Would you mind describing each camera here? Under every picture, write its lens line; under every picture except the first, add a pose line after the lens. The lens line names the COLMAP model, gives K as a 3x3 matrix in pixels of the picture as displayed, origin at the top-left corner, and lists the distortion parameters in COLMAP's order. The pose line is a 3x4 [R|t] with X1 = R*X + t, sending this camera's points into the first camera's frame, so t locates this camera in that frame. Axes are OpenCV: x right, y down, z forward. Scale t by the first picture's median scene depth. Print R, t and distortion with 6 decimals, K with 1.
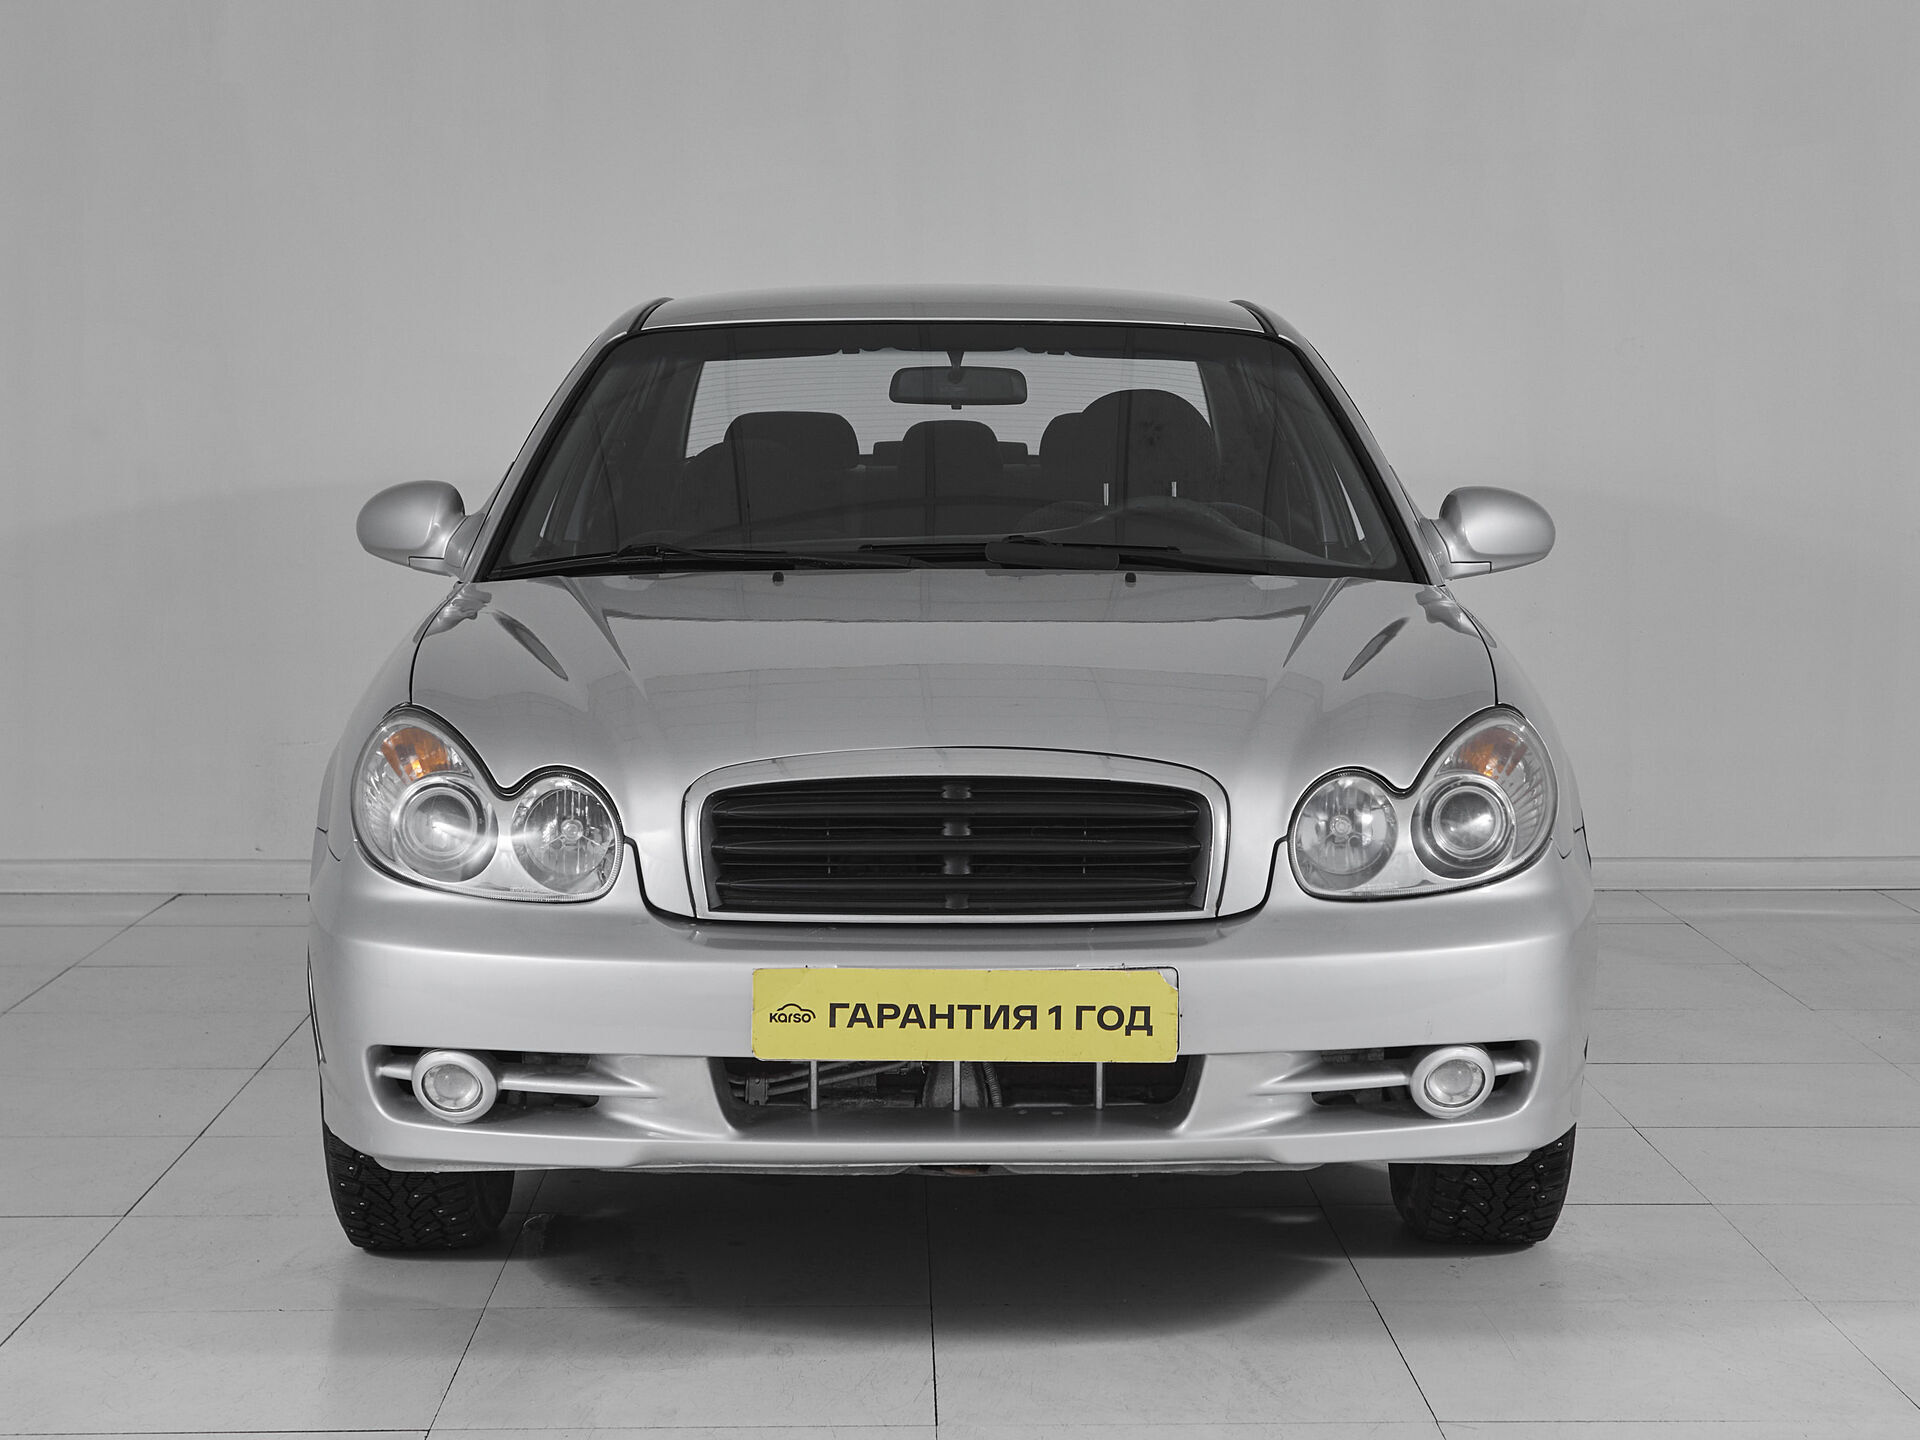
lens RADIAL K [[2819.9, 0, 960.0], [0, 2819.9, 720.0], [0, 0, 1]] dist [0.576519, 0.036857]
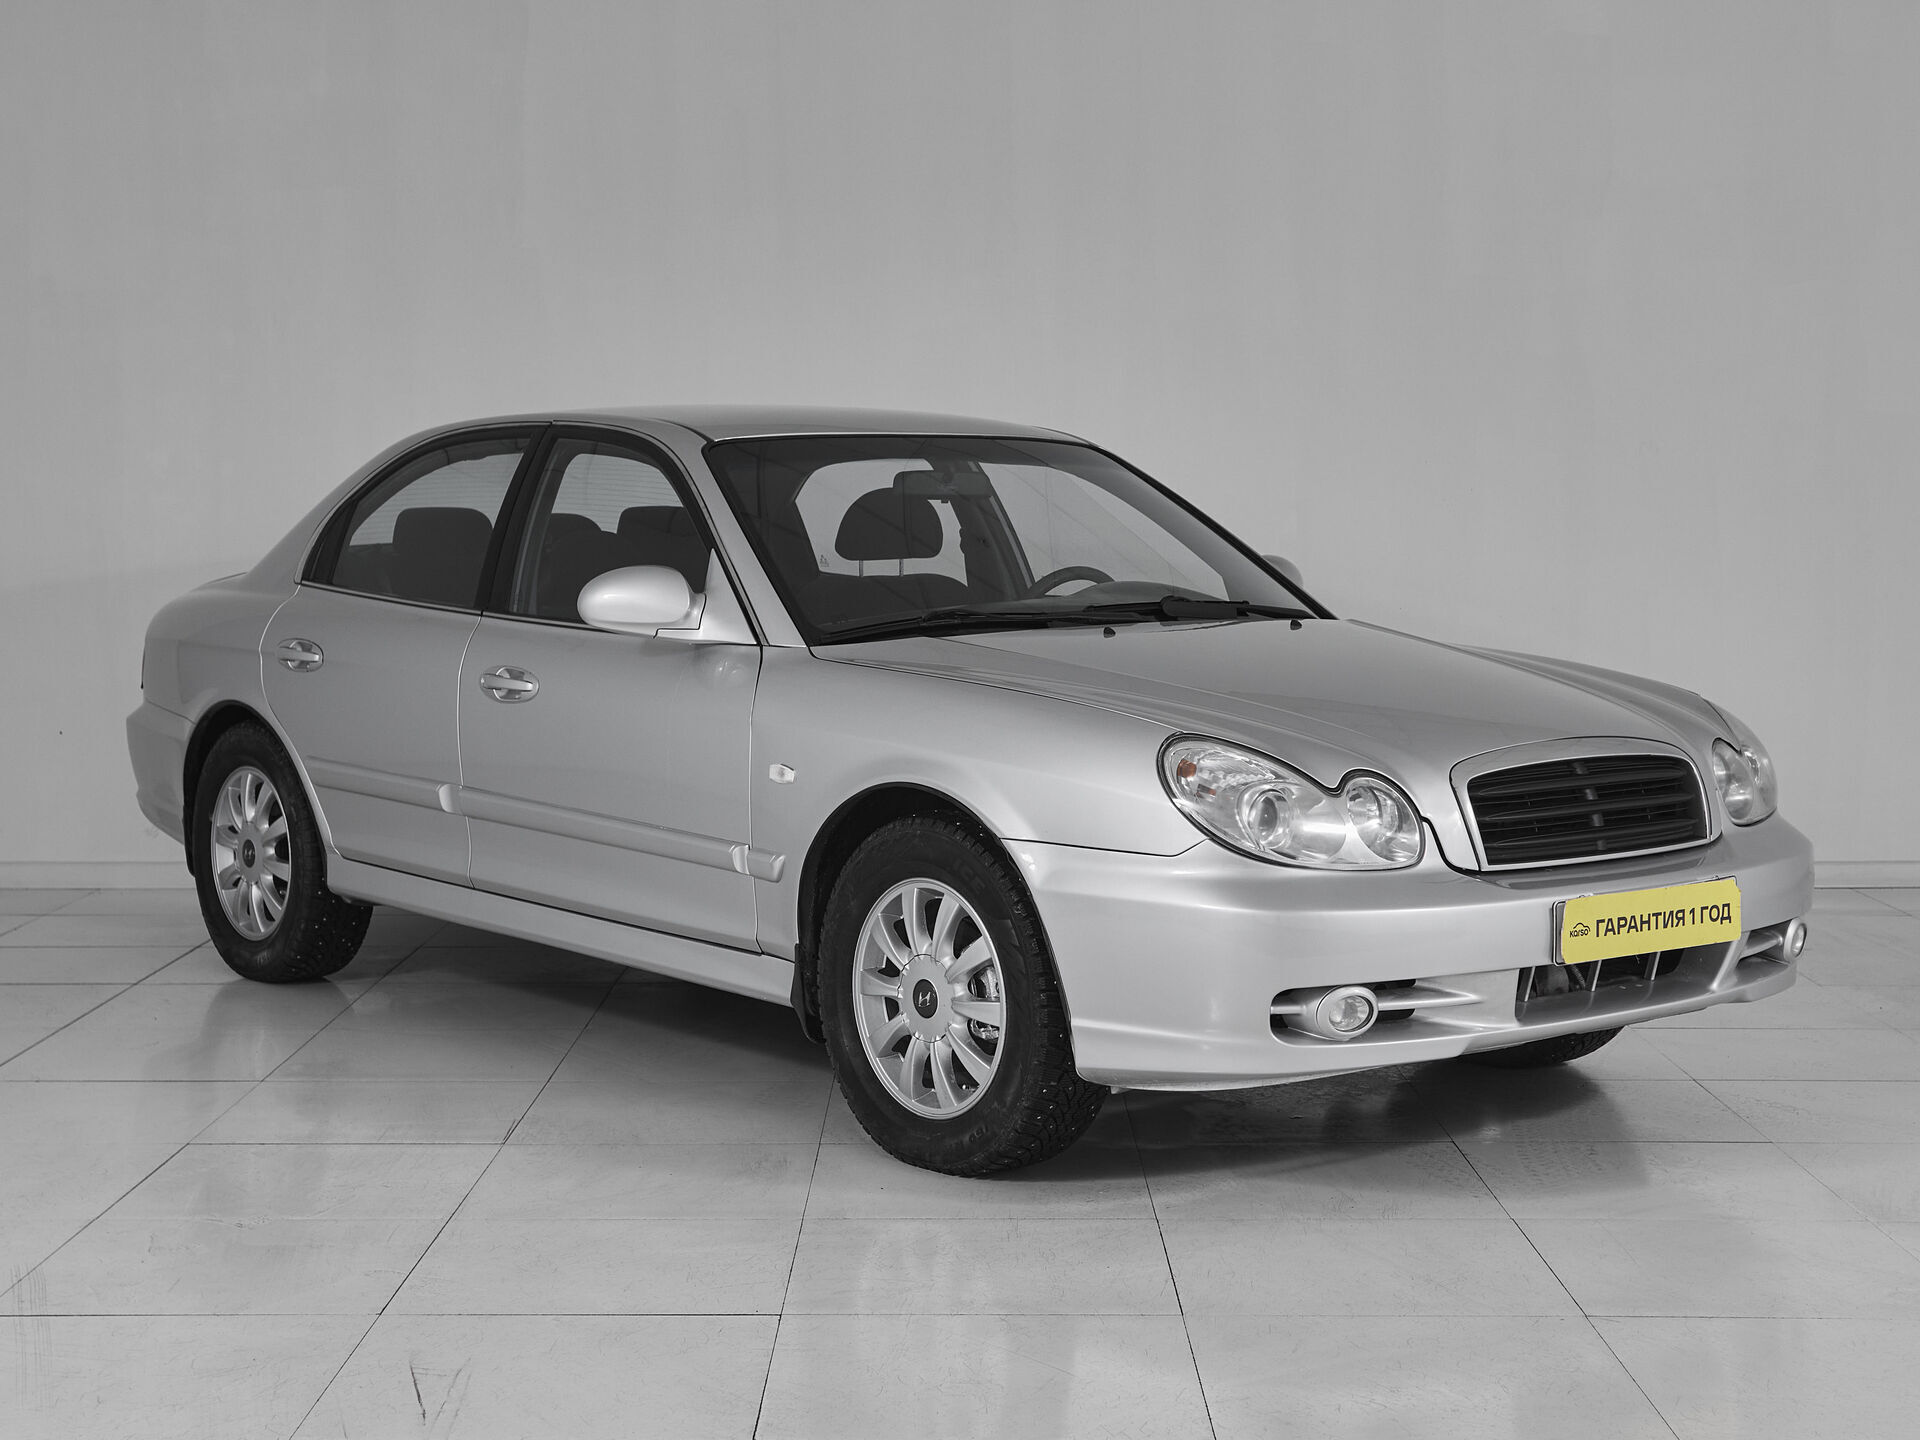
lens RADIAL K [[2806.0, 0, 960.0], [0, 2806.0, 720.0], [0, 0, 1]] dist [-0.005523, 0.125942]
pose [[0.785010, -0.046409, 0.617743, -1.108216], [0.065822, 0.997794, -0.008683, -0.006928], [-0.615977, 0.047478, 0.786332, 0.098133]]
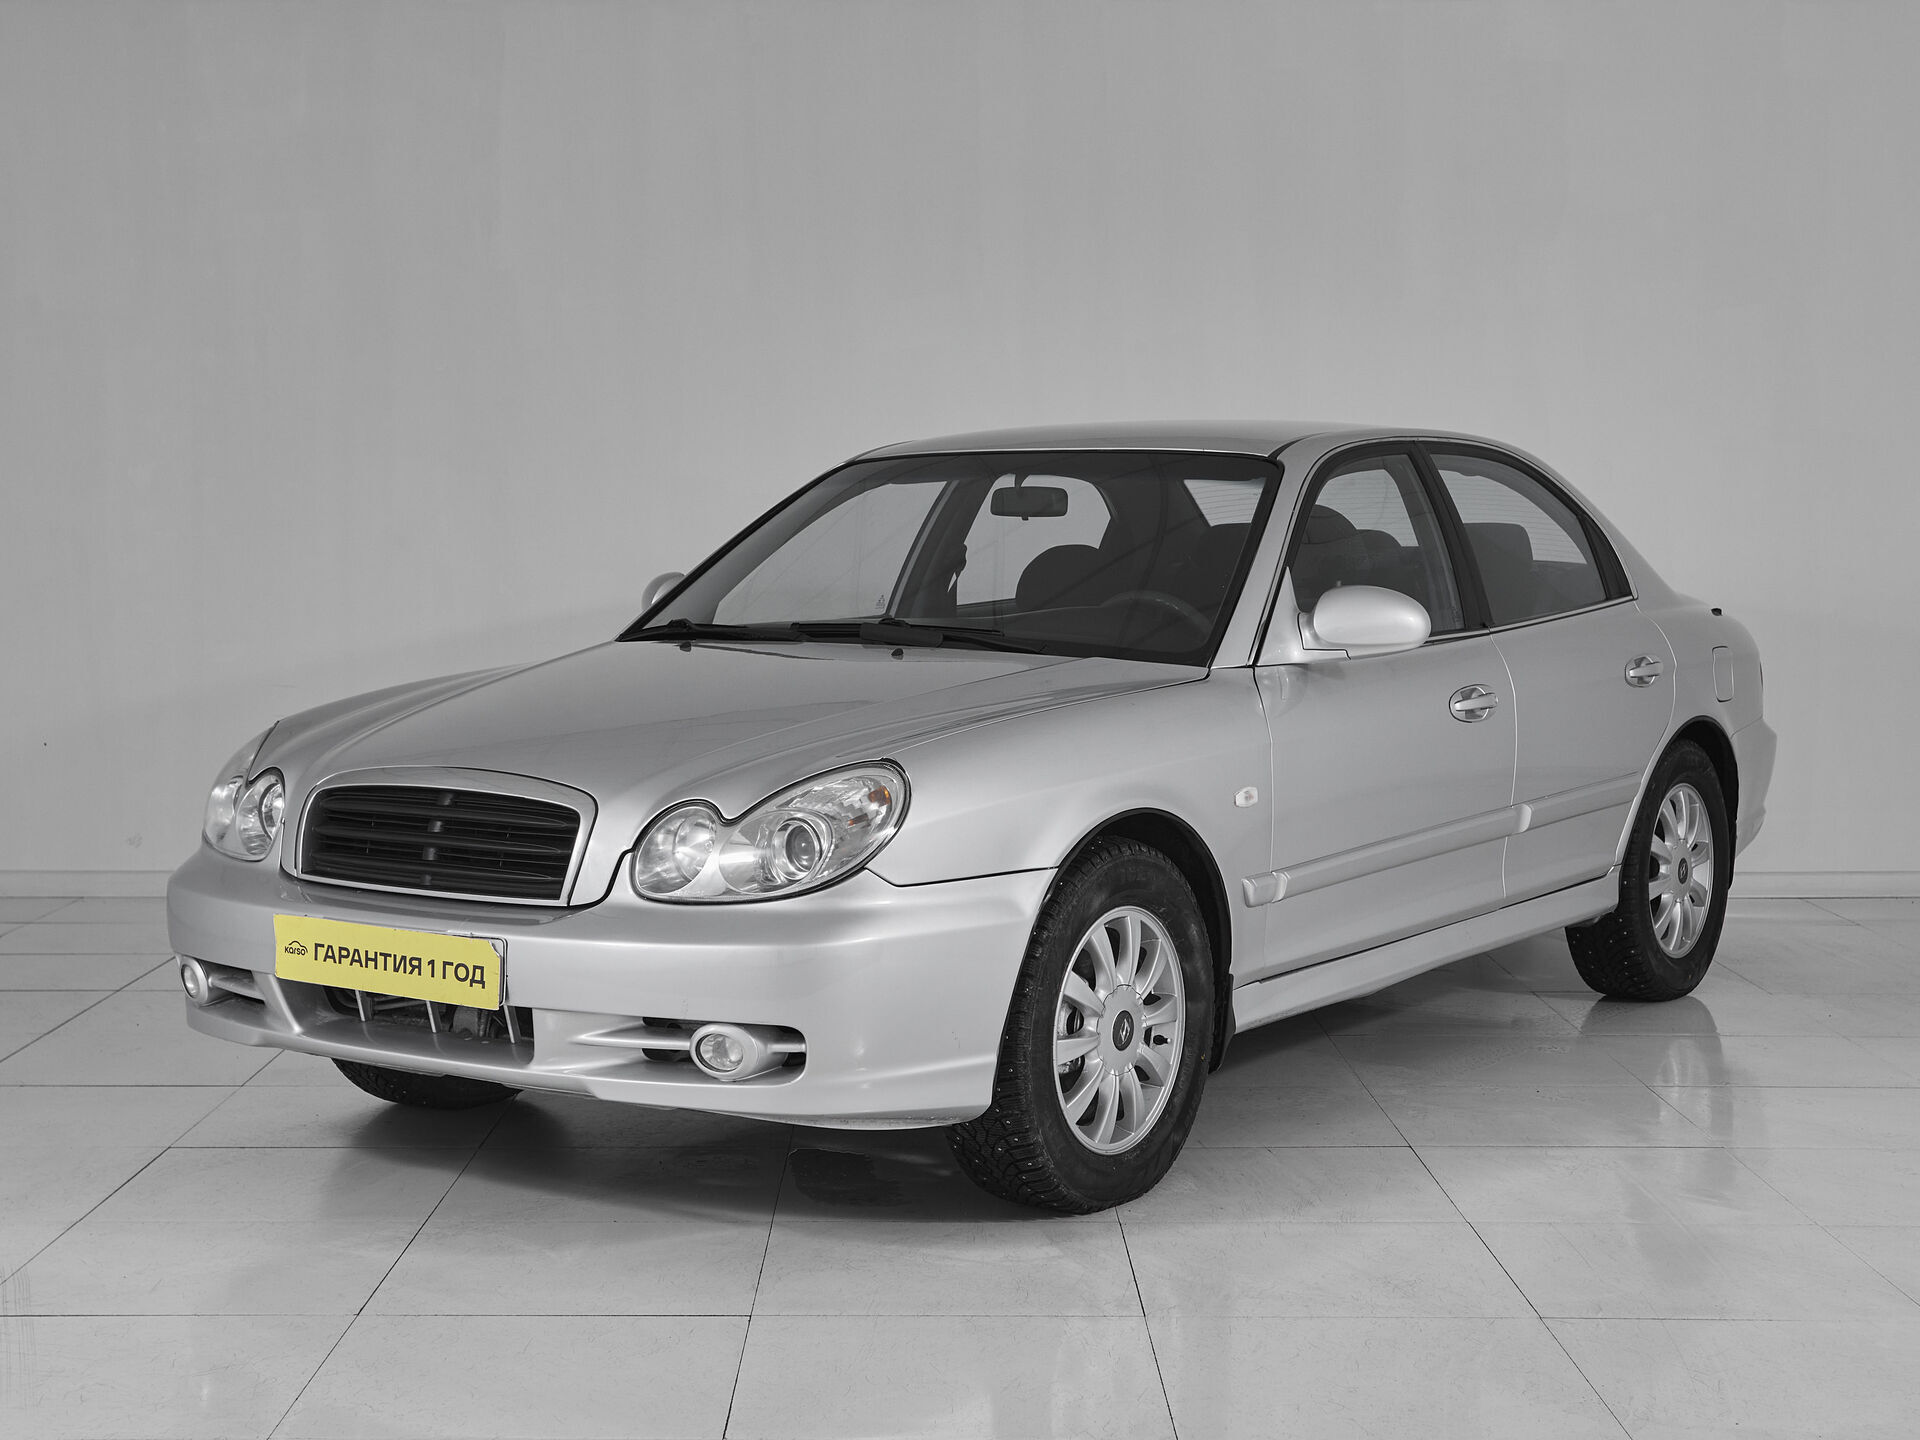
lens RADIAL K [[2806.0, 0, 960.0], [0, 2806.0, 720.0], [0, 0, 1]] dist [-0.005523, 0.125942]
pose [[0.801318, 0.036795, -0.597105, 0.991182], [-0.058806, 0.998118, -0.017411, -0.003420], [0.595341, 0.049065, 0.801974, 0.080572]]
